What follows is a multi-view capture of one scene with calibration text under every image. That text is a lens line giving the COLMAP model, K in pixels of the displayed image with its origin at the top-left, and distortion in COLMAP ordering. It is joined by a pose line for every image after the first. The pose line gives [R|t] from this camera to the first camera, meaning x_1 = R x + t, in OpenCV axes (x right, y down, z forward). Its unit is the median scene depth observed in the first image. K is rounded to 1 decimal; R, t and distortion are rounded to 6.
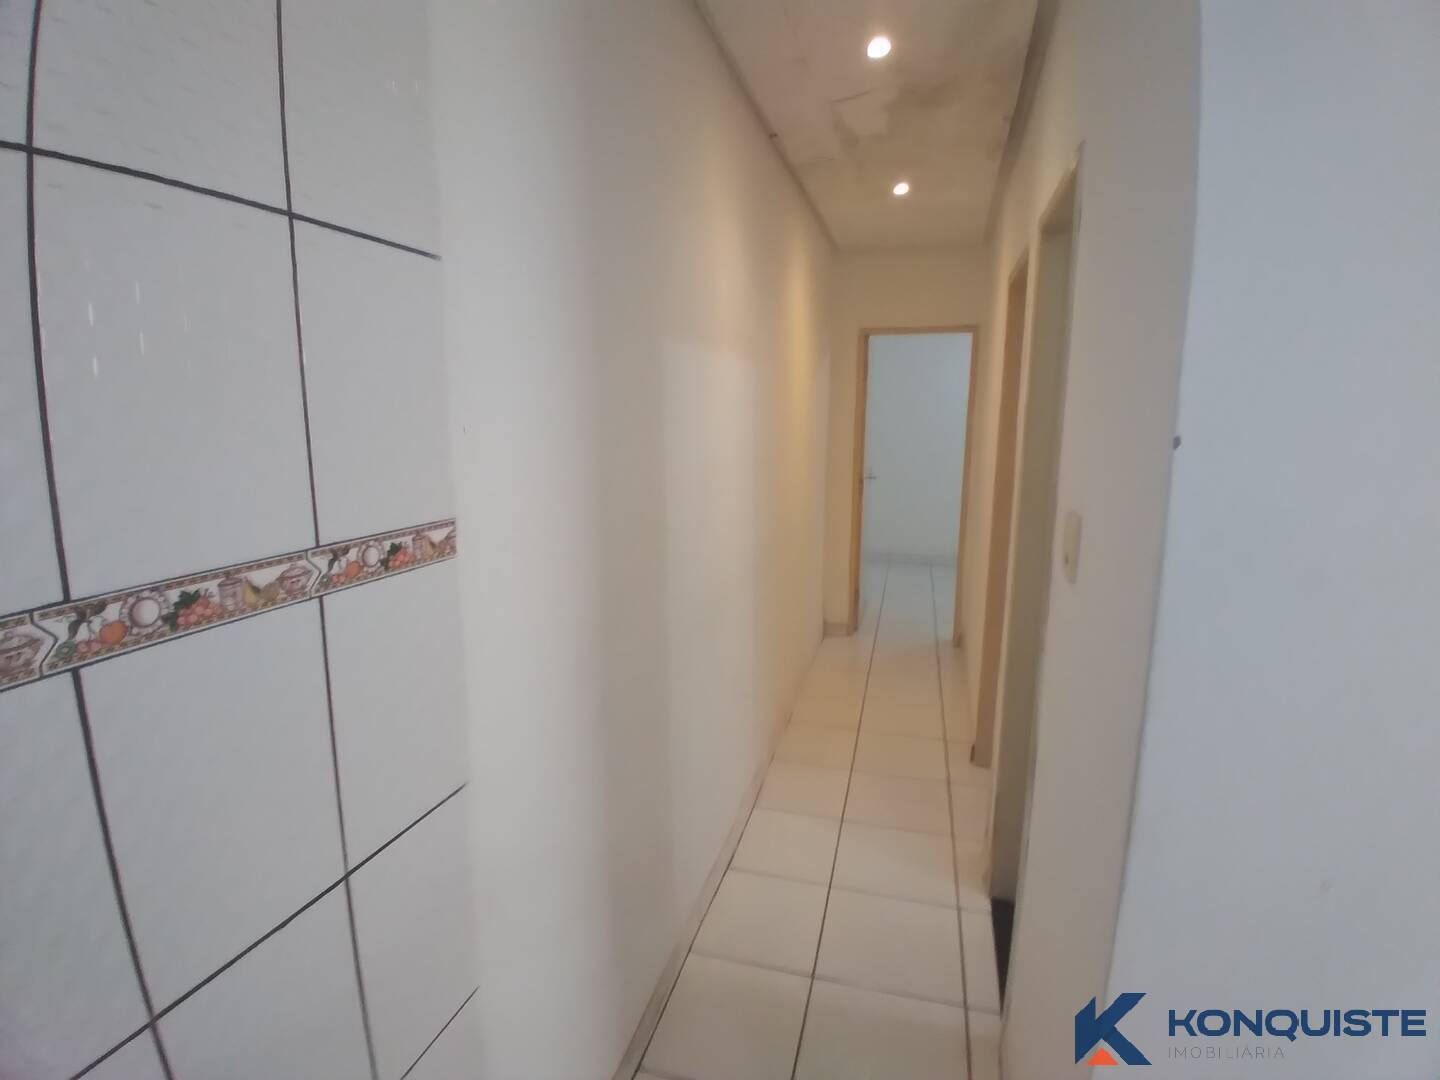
lens RADIAL K [[725.5, 0, 717.8], [0, 725.5, 535.8], [0, 0, 1]] dist [0.002378, -0.032411]
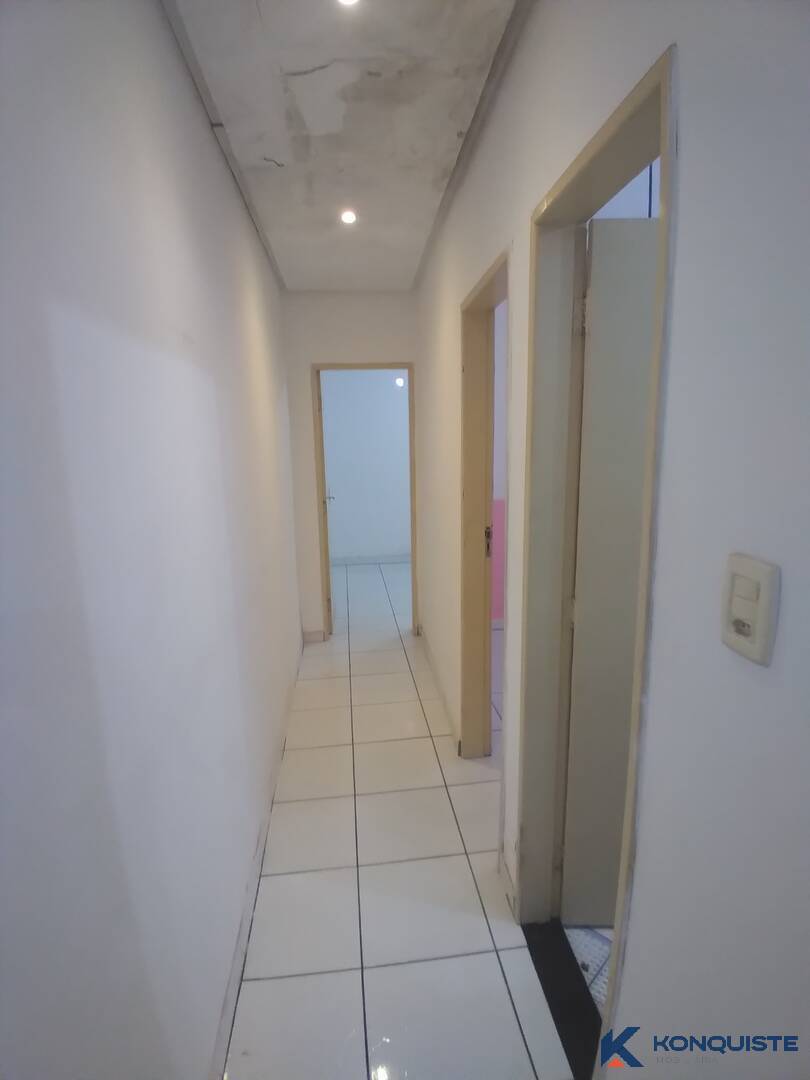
lens RADIAL K [[544.1, 0, 402.9], [0, 544.1, 521.3], [0, 0, 1]] dist [0.002378, -0.032411]
pose [[0.929177, -0.084551, 0.359835, 0.010284], [0.095335, 0.995369, -0.012295, -0.034245], [-0.357129, 0.045729, 0.932935, 0.261337]]
